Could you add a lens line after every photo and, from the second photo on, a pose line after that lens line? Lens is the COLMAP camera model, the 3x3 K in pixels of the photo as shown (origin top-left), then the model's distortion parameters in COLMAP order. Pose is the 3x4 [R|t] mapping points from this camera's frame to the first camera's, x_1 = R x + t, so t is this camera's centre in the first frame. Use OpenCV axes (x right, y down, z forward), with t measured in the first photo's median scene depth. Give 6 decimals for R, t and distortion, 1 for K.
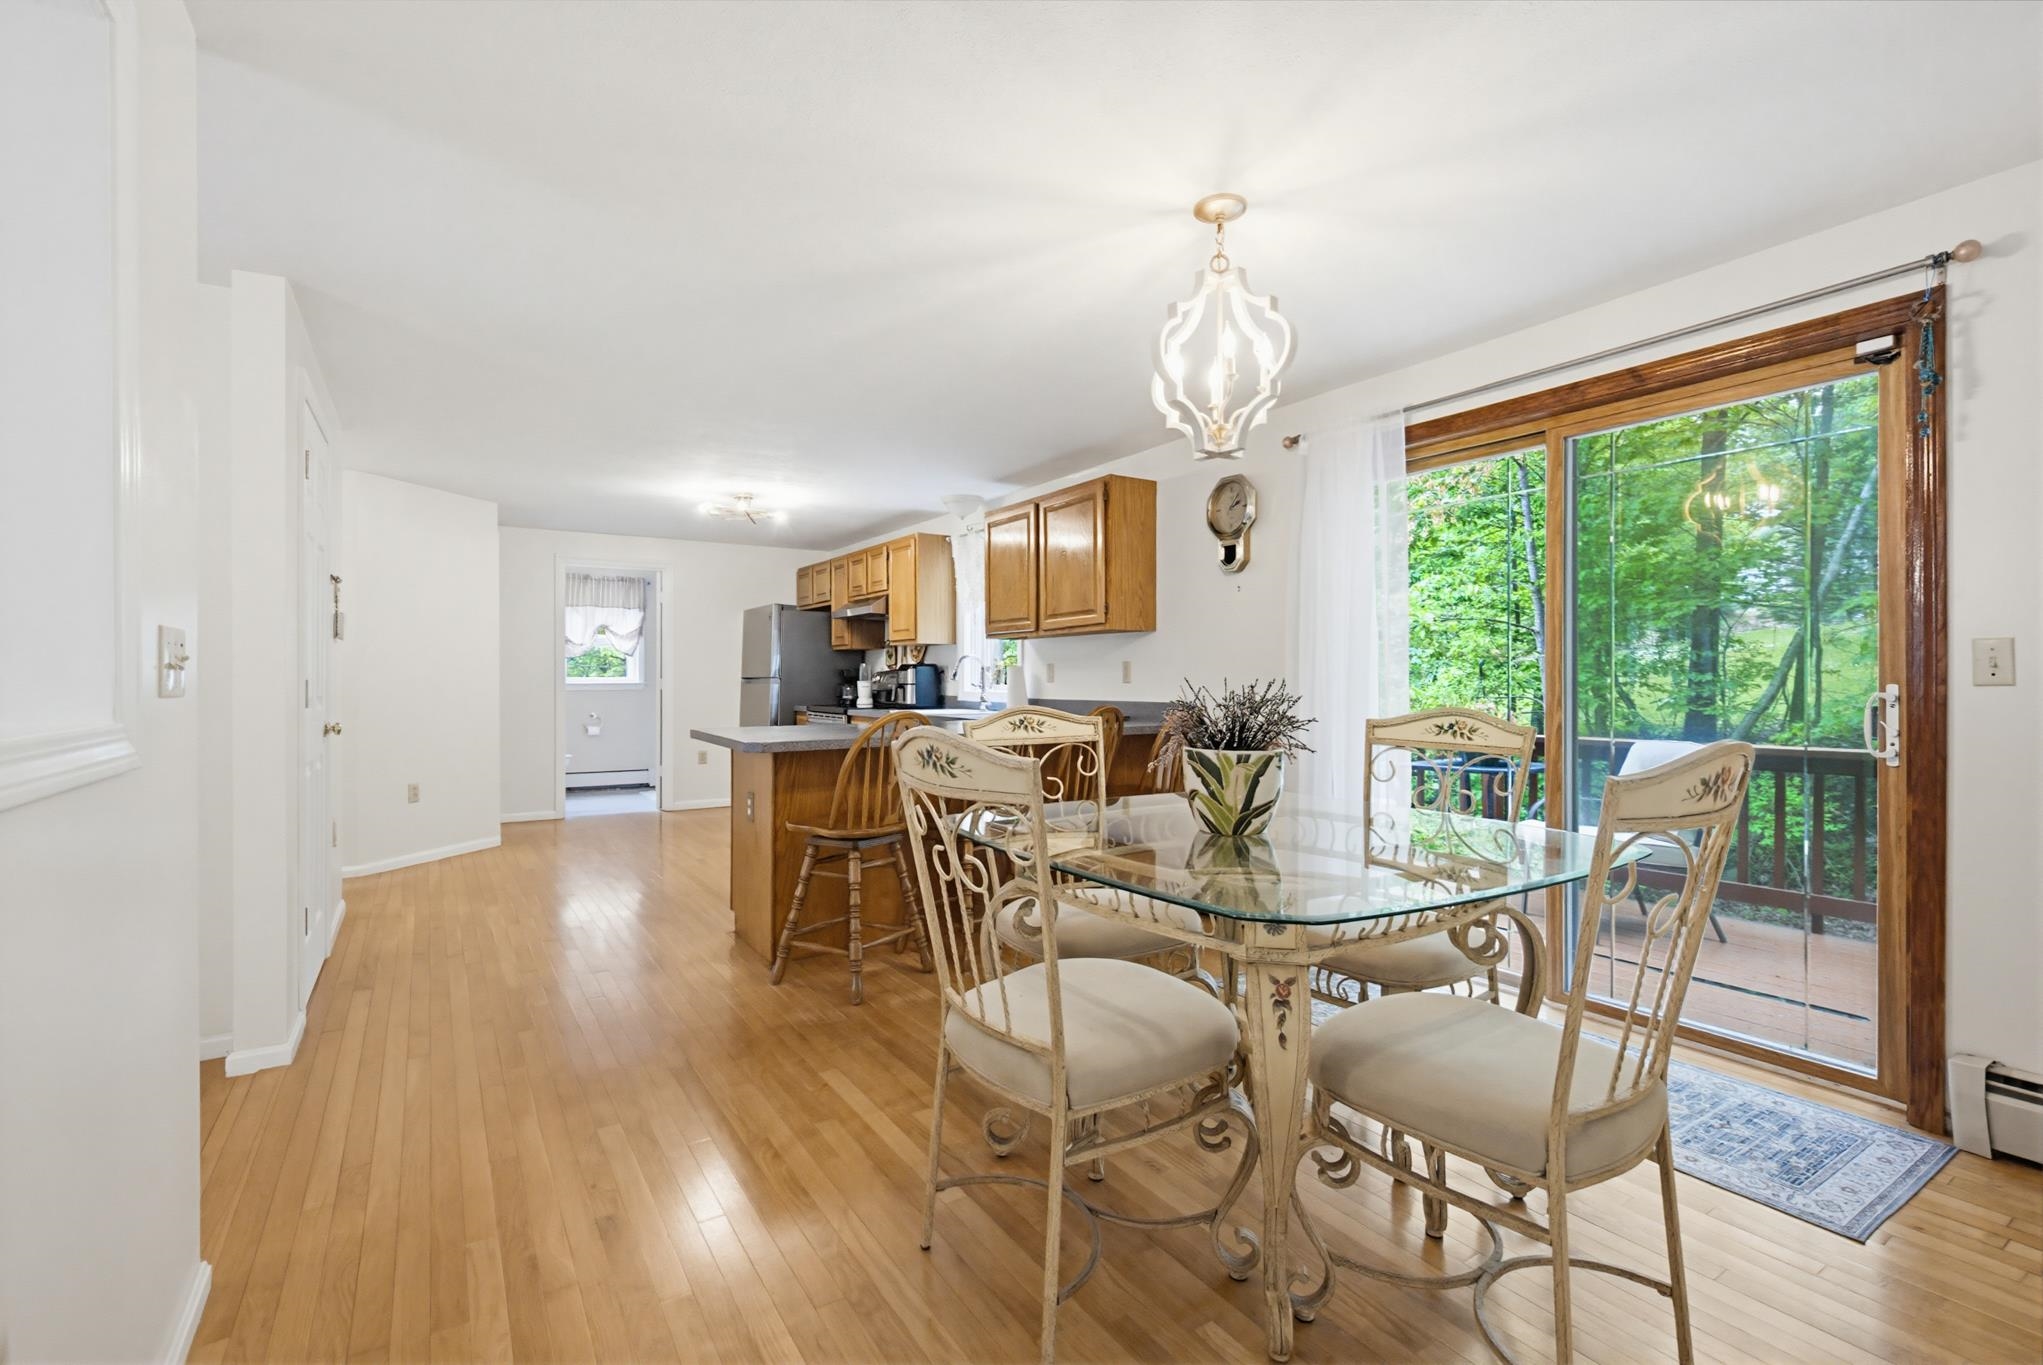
lens RADIAL K [[939.1, 0, 990.9], [0, 939.1, 675.8], [0, 0, 1]] dist [-0.004392, -0.001892]
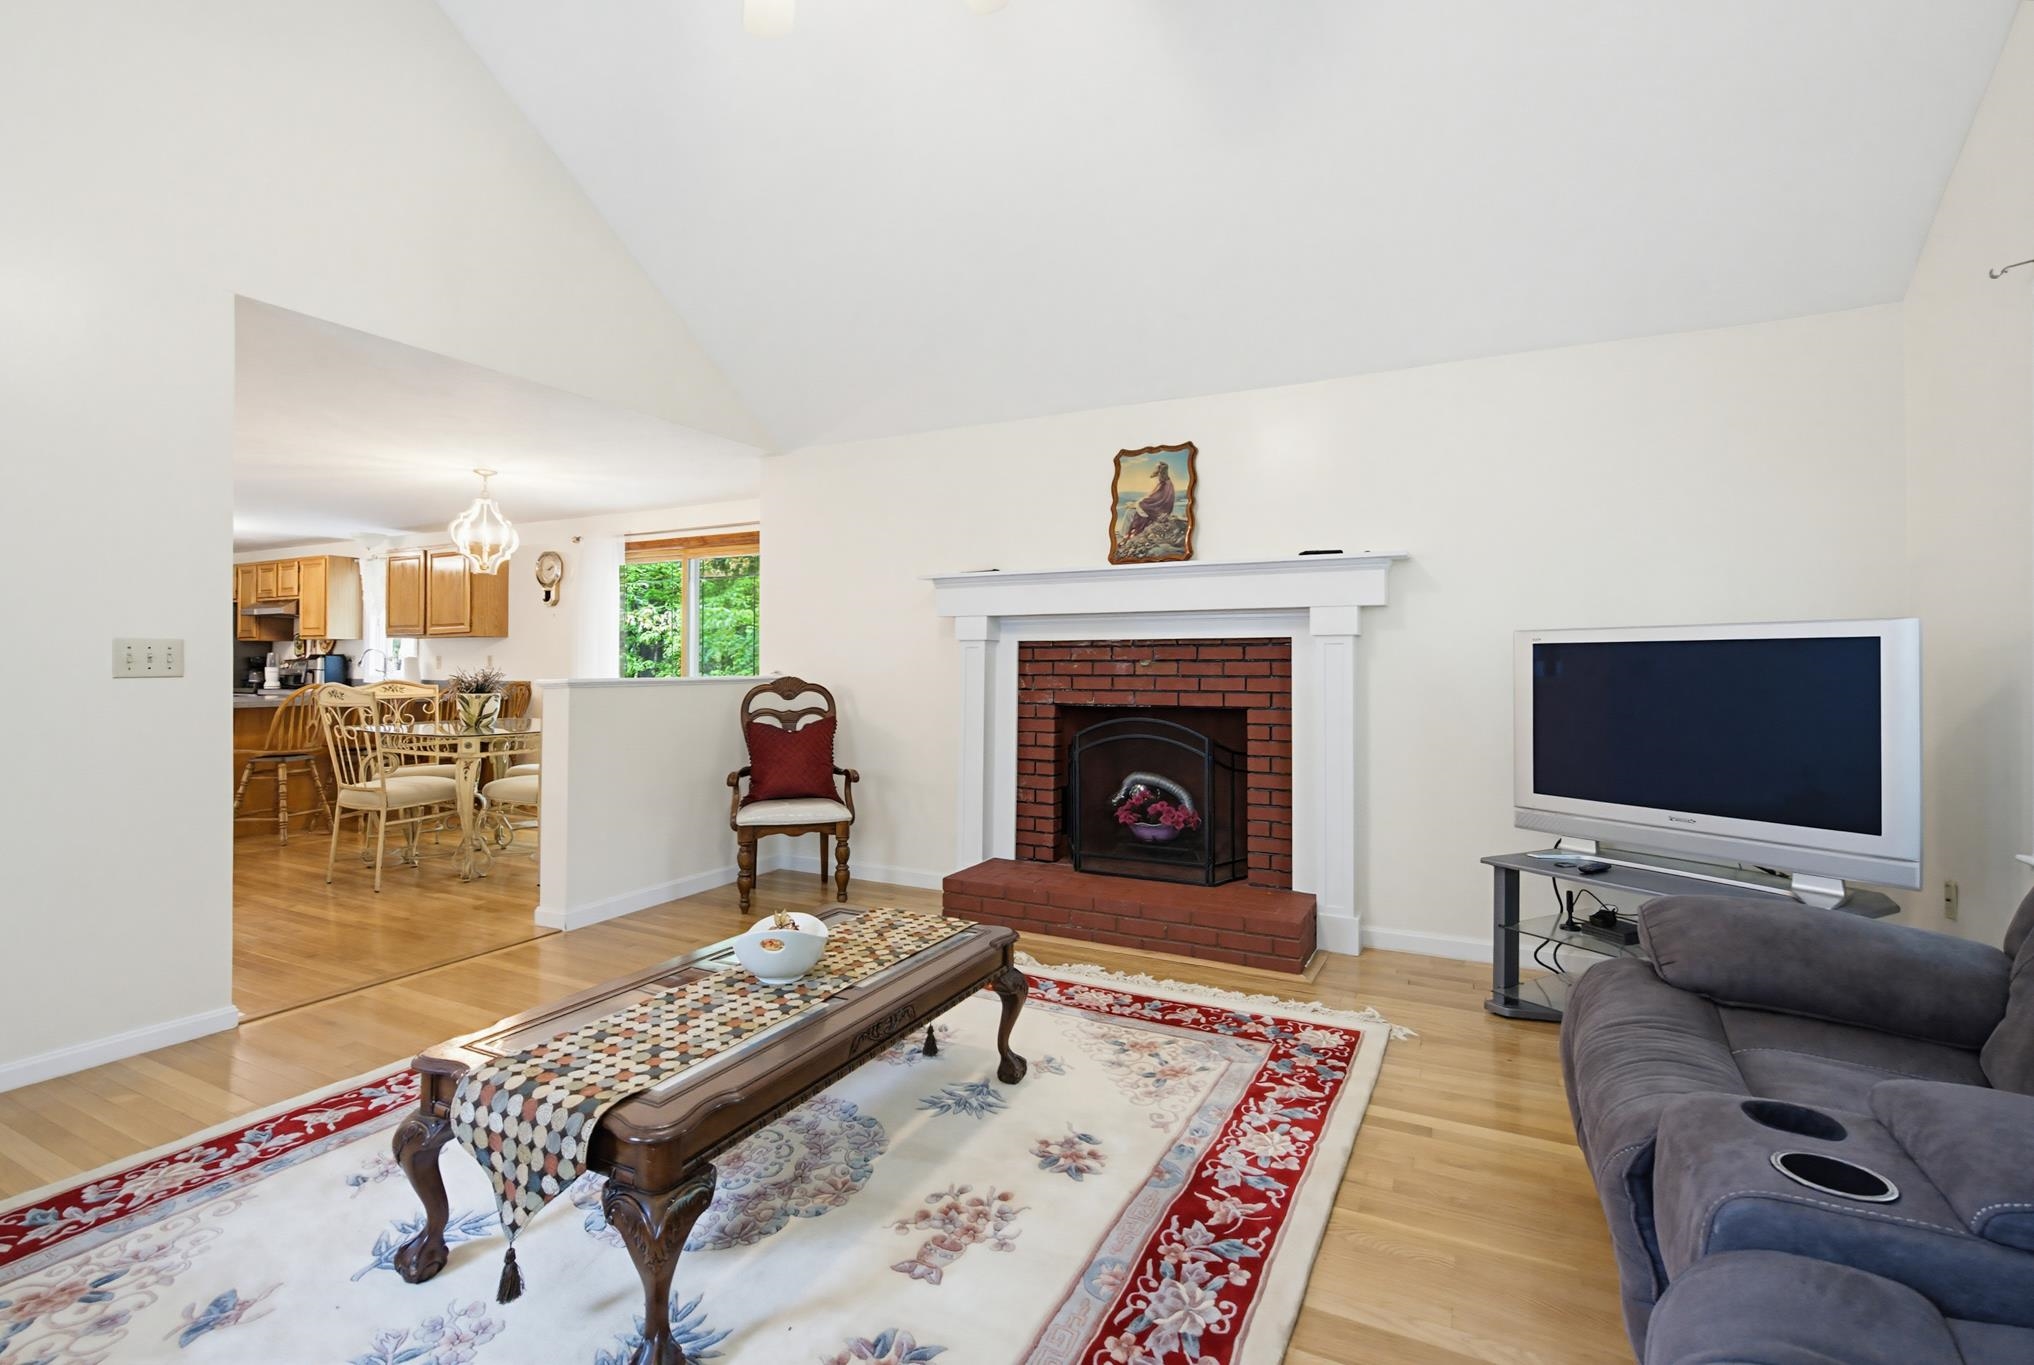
lens RADIAL K [[935.0, 0, 1005.2], [0, 935.0, 653.7], [0, 0, 1]] dist [-0.004392, -0.001892]
pose [[0.850753, 0.012384, 0.525420, 0.043061], [-0.006312, 0.999891, -0.013347, -0.002112], [-0.525528, 0.008038, 0.850738, -0.590715]]
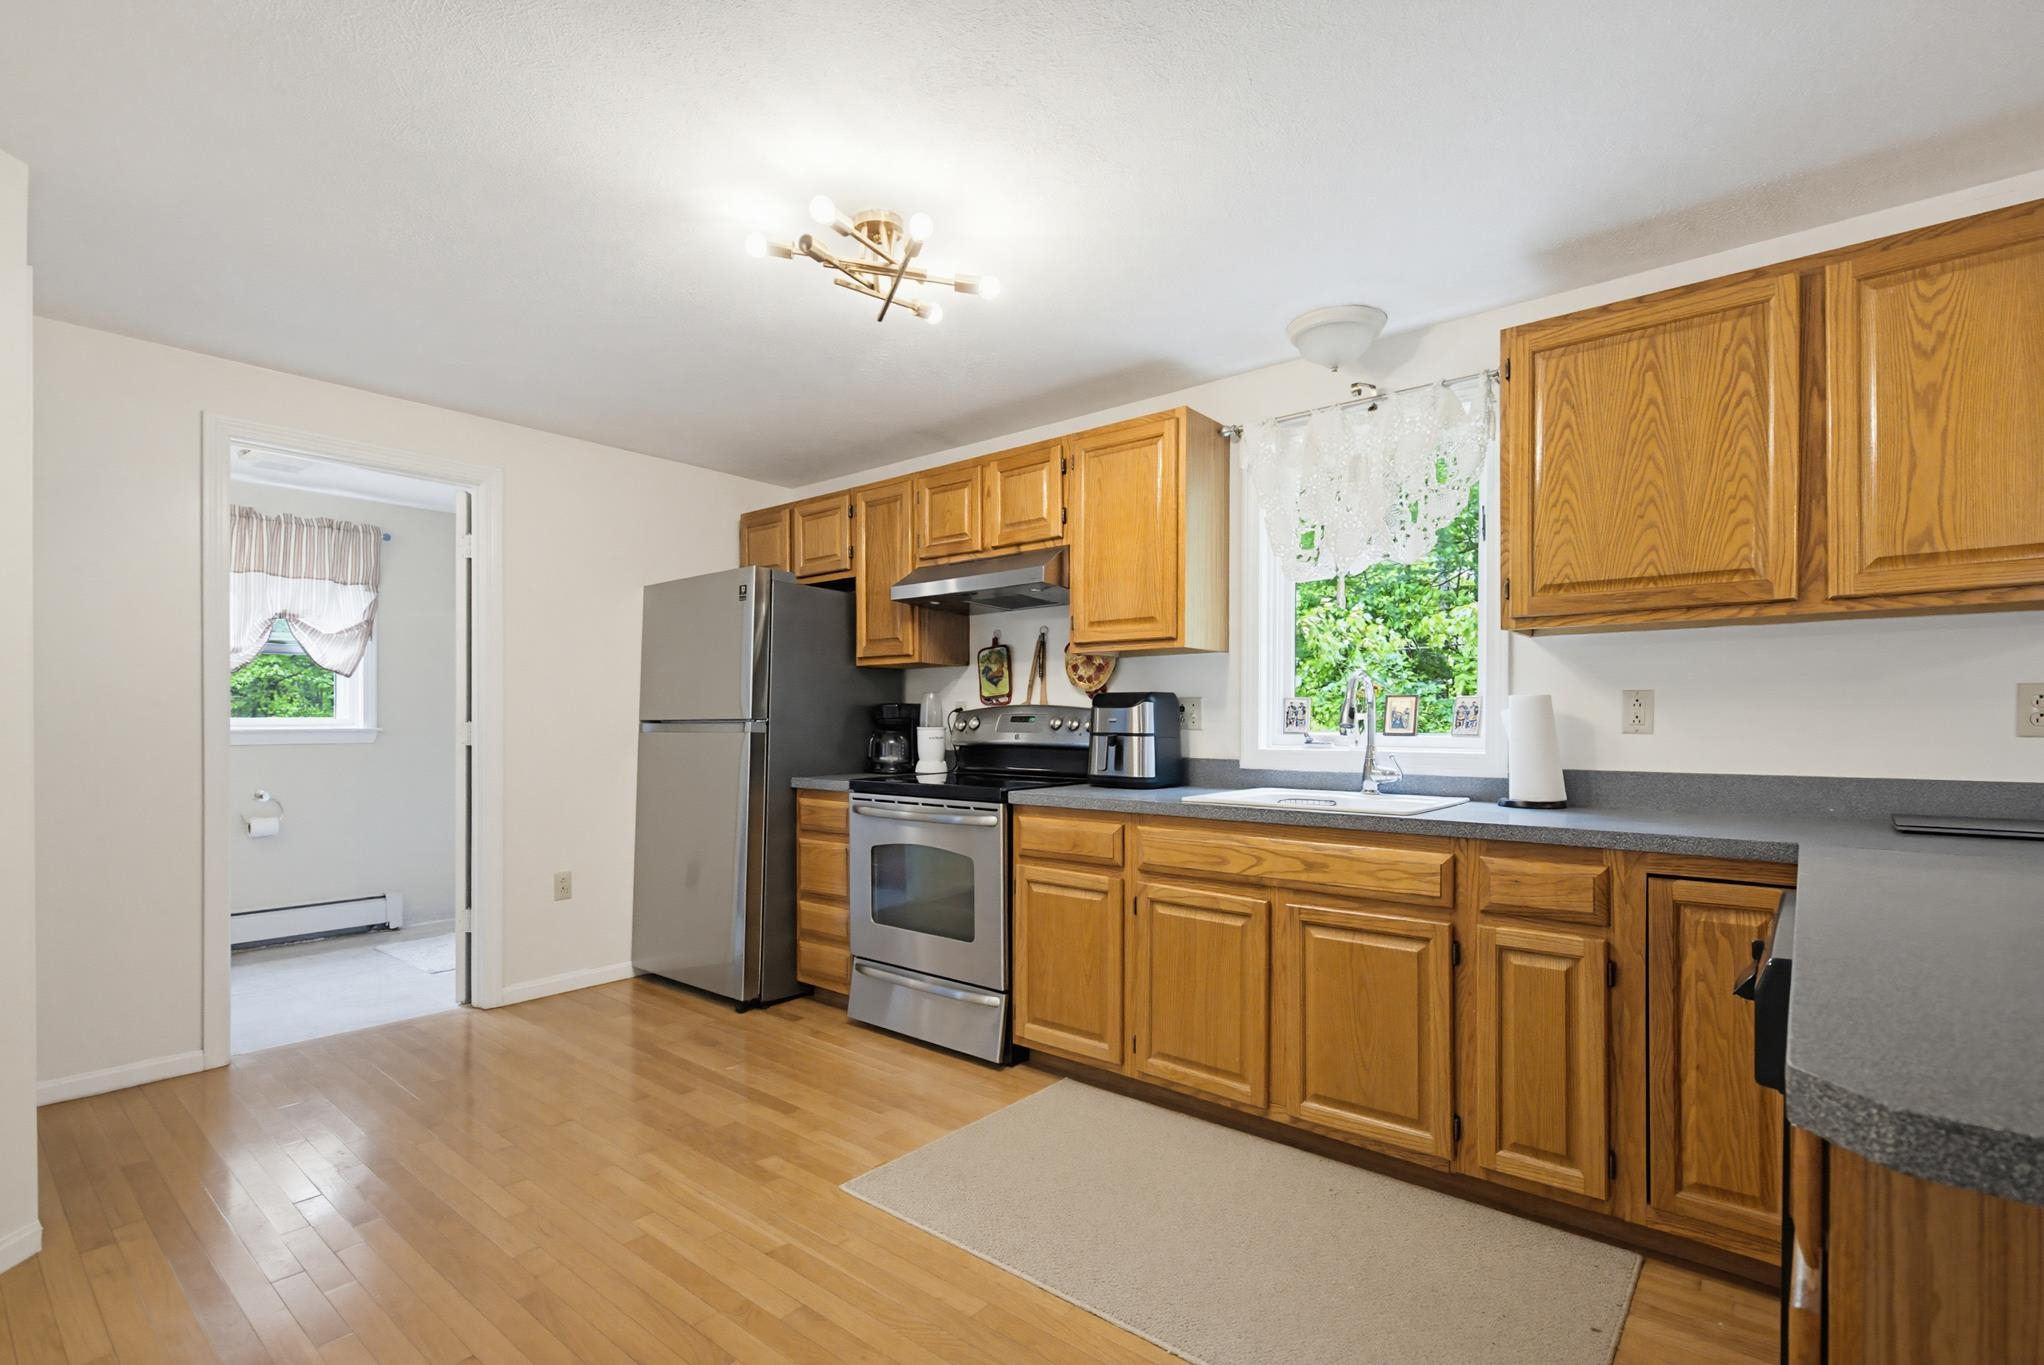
lens RADIAL K [[939.6, 0, 986.4], [0, 939.6, 726.5], [0, 0, 1]] dist [-0.004392, -0.001892]
pose [[0.946819, 0.004360, 0.321737, -0.311162], [-0.005872, 0.999976, 0.003729, 0.003446], [-0.321713, -0.005420, 0.946822, 0.577103]]
